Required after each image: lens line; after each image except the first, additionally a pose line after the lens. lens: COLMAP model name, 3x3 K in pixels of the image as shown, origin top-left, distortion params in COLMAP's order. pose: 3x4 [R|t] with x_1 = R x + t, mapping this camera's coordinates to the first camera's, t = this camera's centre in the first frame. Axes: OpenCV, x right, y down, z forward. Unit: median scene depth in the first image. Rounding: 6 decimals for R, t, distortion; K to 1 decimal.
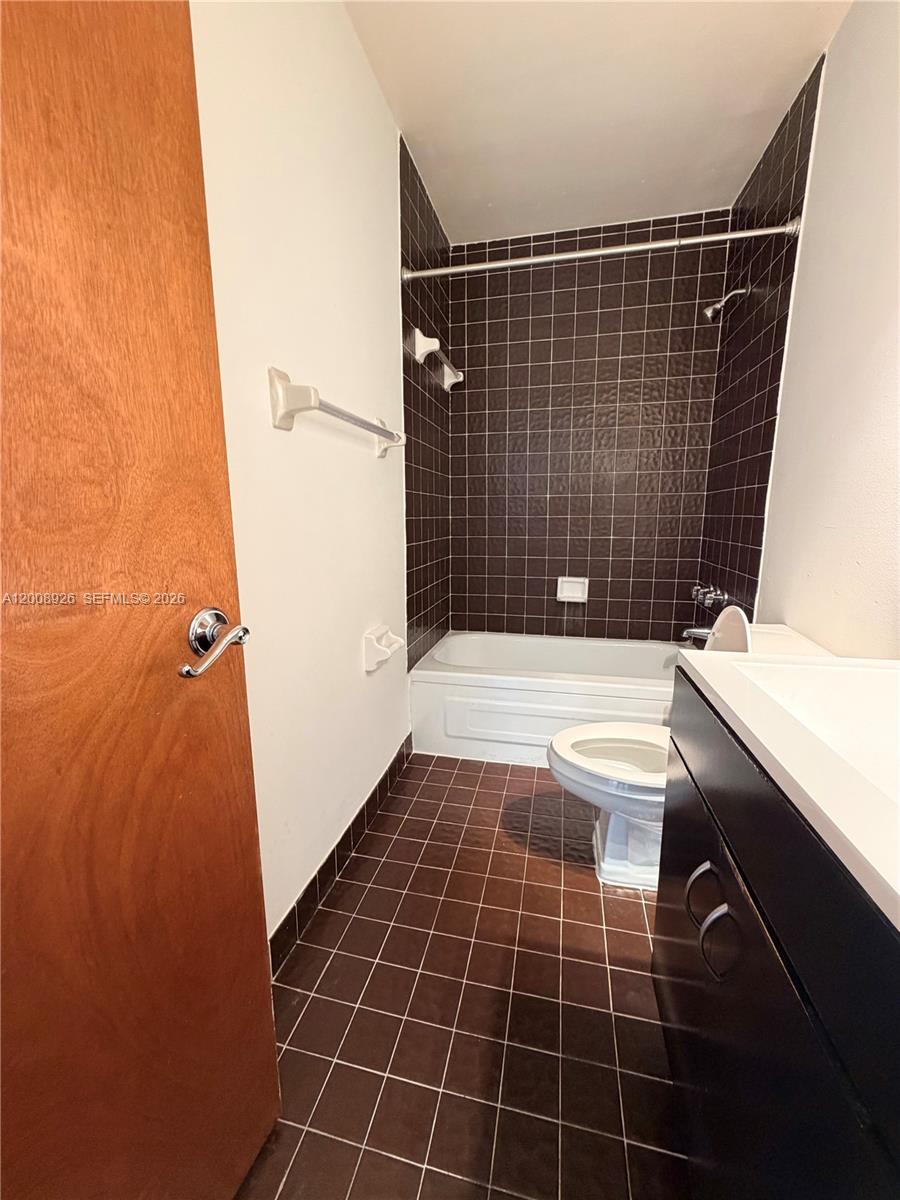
lens RADIAL K [[478.1, 0, 449.9], [0, 478.1, 600.4], [0, 0, 1]] dist [0.001089, -0.000751]
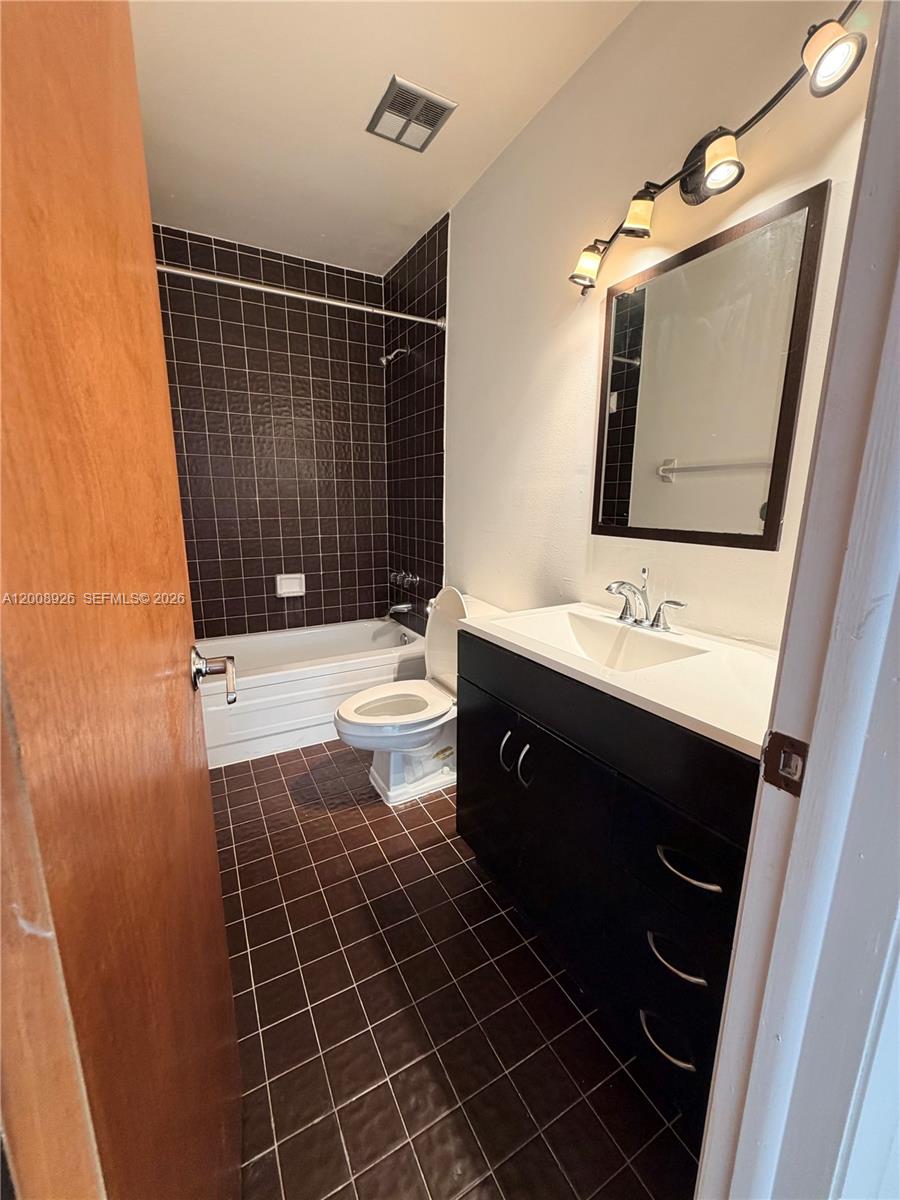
lens RADIAL K [[478.1, 0, 451.4], [0, 478.1, 601.4], [0, 0, 1]] dist [0.001089, -0.000751]
pose [[0.744532, -0.132179, 0.654371, -0.227803], [0.111799, 0.991047, 0.072982, -0.029975], [-0.658159, 0.018821, 0.752644, -0.071343]]
